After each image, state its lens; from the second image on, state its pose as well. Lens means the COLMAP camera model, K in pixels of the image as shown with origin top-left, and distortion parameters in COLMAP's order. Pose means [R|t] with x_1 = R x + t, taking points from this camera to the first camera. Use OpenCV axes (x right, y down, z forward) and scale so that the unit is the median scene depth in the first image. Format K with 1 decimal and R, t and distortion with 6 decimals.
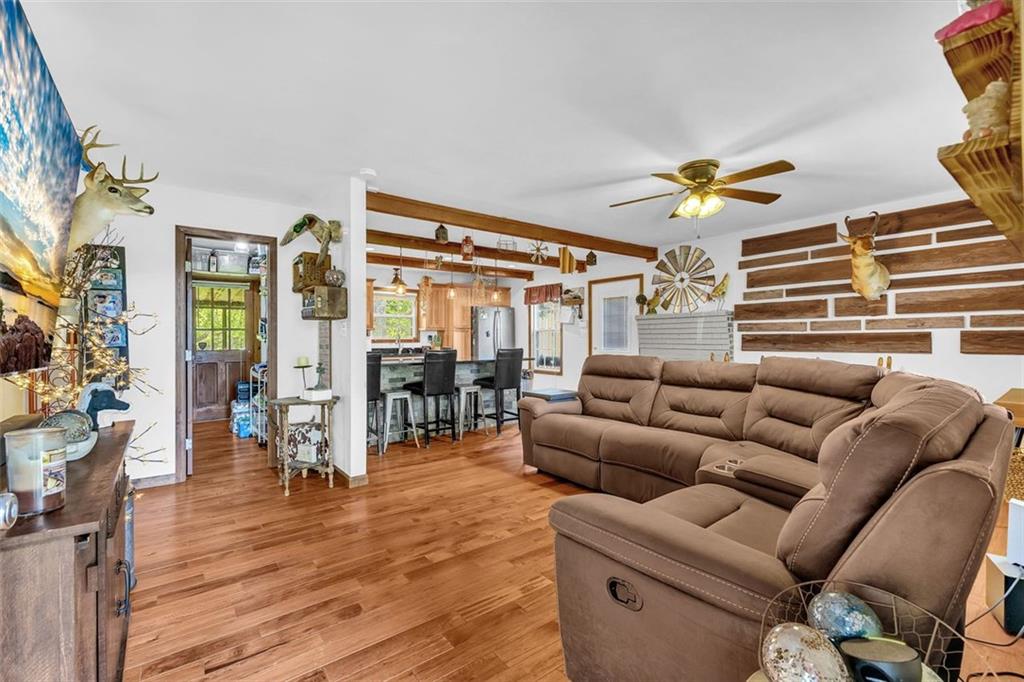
lens RADIAL K [[441.8, 0, 514.7], [0, 441.8, 341.3], [0, 0, 1]] dist [0.003905, -0.000208]
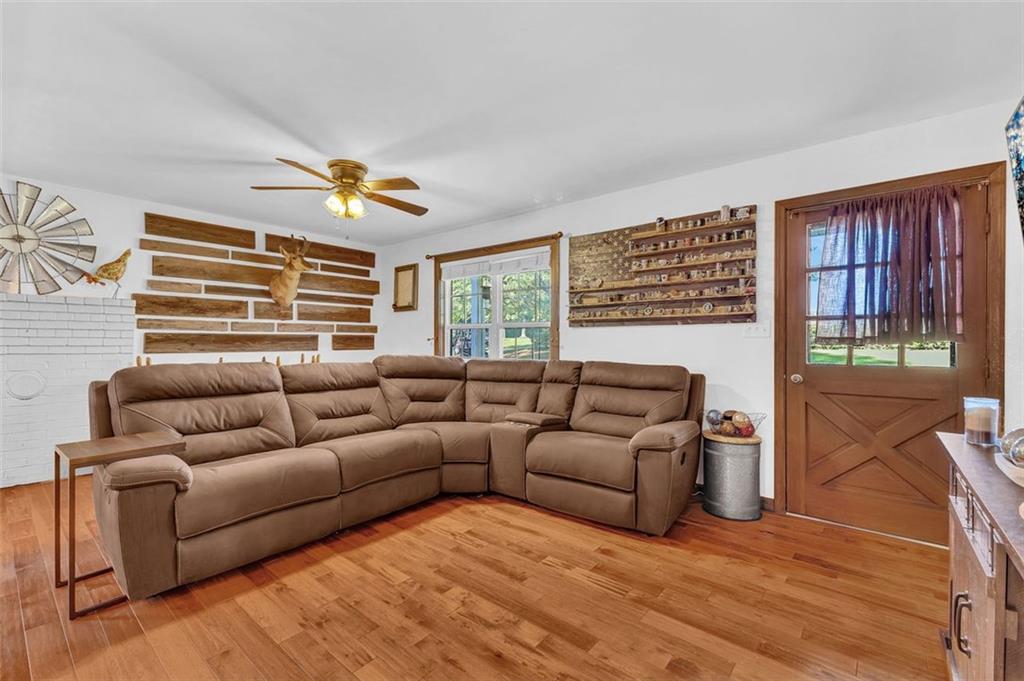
lens RADIAL K [[441.8, 0, 514.1], [0, 441.8, 344.3], [0, 0, 1]] dist [0.003905, -0.000208]
pose [[-0.218463, -0.007276, 0.975818, -0.469874], [-0.002853, 0.999973, 0.006817, -0.002435], [-0.975841, -0.001295, -0.218477, 0.631172]]
